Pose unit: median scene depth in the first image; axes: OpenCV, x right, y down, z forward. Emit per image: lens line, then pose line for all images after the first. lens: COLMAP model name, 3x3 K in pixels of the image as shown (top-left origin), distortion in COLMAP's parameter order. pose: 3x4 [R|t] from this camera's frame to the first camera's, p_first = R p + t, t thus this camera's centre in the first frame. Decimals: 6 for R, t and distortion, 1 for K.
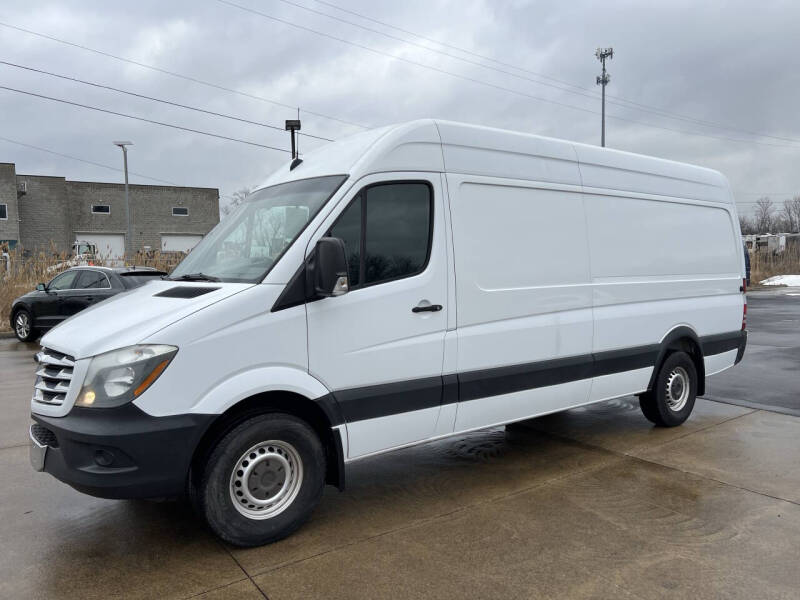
lens RADIAL K [[601.5, 0, 400.5], [0, 601.5, 297.4], [0, 0, 1]] dist [0.064252, -0.070720]
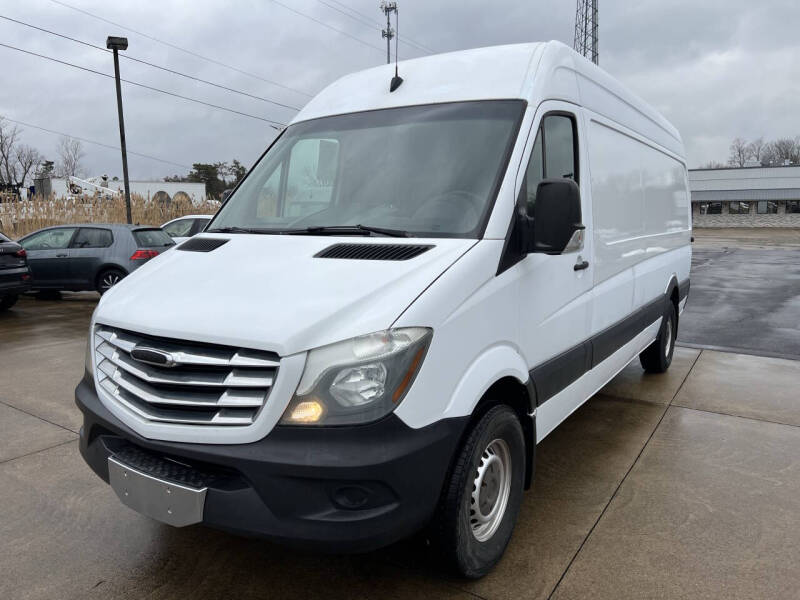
lens RADIAL K [[601.5, 0, 401.1], [0, 601.5, 295.0], [0, 0, 1]] dist [0.064252, -0.070720]
pose [[0.939805, -0.037812, 0.339614, -0.496411], [0.011611, 0.996819, 0.078851, -0.011338], [-0.341515, -0.070162, 0.937254, 0.273292]]
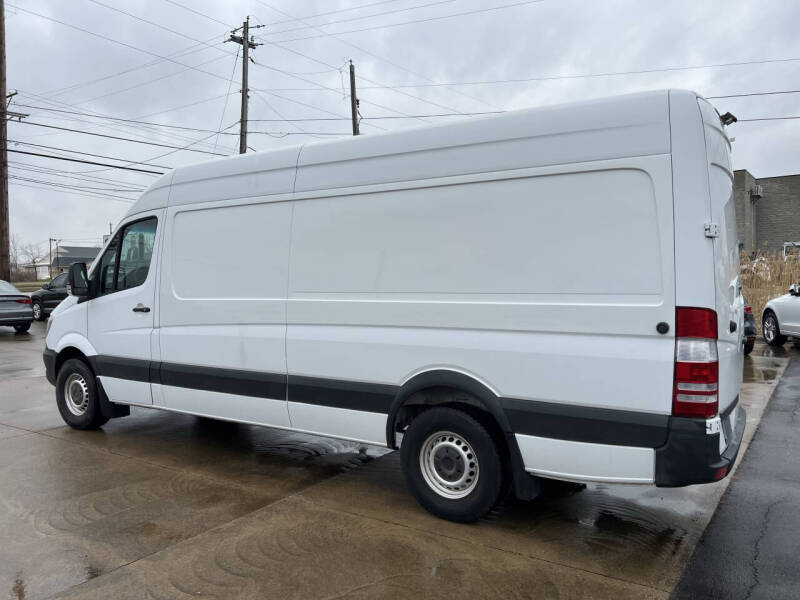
lens RADIAL K [[601.5, 0, 403.9], [0, 601.5, 301.8], [0, 0, 1]] dist [0.064252, -0.070720]
pose [[0.353409, 0.045891, -0.934343, 1.570365], [-0.040506, 0.998610, 0.033726, -0.071690], [0.934592, 0.025927, 0.354777, 1.072421]]
